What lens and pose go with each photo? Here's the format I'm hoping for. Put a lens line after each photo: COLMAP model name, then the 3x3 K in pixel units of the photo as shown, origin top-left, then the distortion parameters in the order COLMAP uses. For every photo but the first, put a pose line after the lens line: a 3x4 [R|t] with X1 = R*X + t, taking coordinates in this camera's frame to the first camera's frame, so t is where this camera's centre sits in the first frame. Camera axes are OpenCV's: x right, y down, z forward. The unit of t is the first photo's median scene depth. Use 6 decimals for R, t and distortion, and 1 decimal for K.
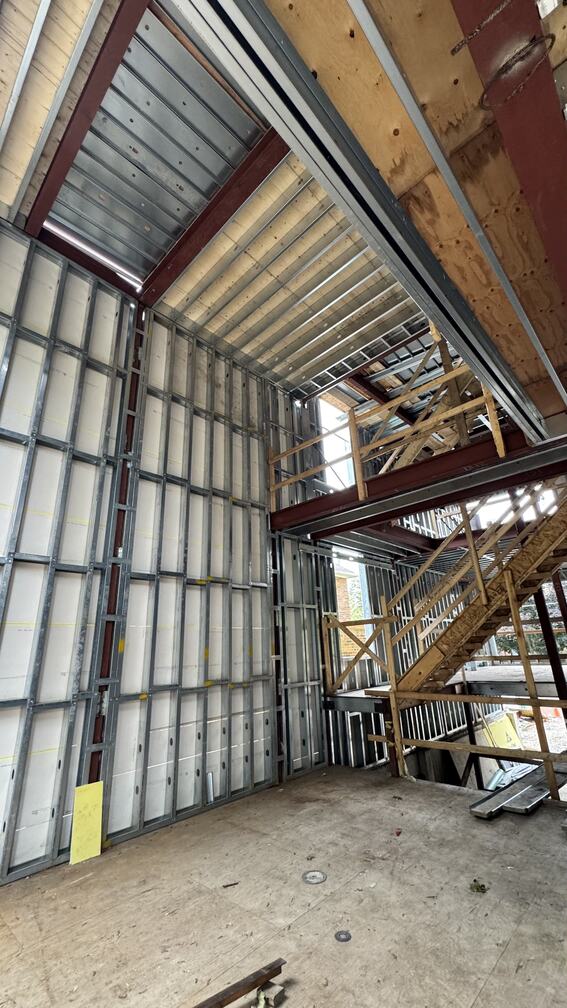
lens RADIAL K [[402.4, 0, 283.5], [0, 402.4, 504.0], [0, 0, 1]] dist [-0.002591, -0.000285]
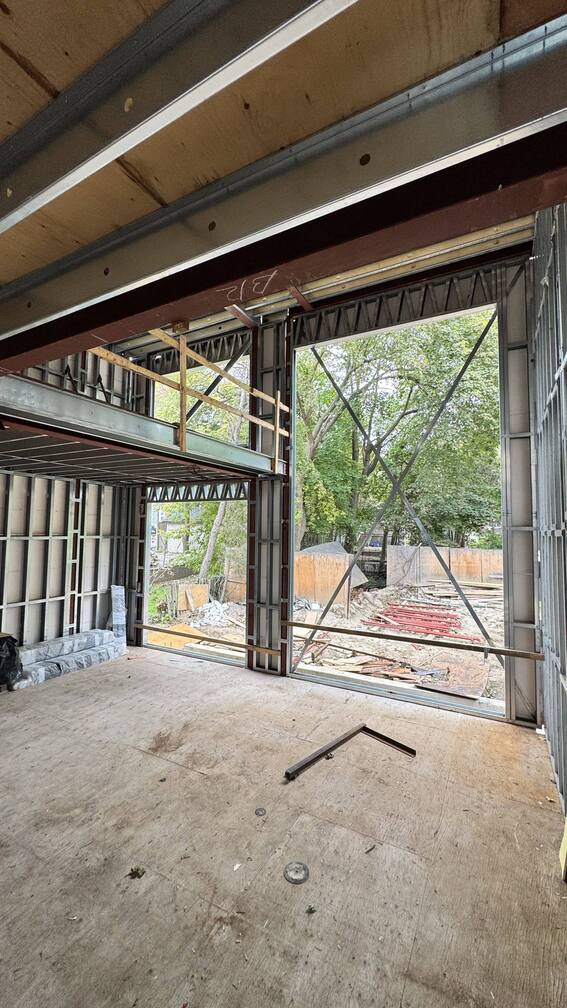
lens RADIAL K [[402.4, 0, 283.5], [0, 402.4, 504.0], [0, 0, 1]] dist [-0.002591, -0.000285]
pose [[-0.963347, 0.011839, -0.267998, 0.337917], [0.117322, 0.917011, -0.381218, 0.458076], [0.241244, -0.398687, -0.884788, 2.095660]]
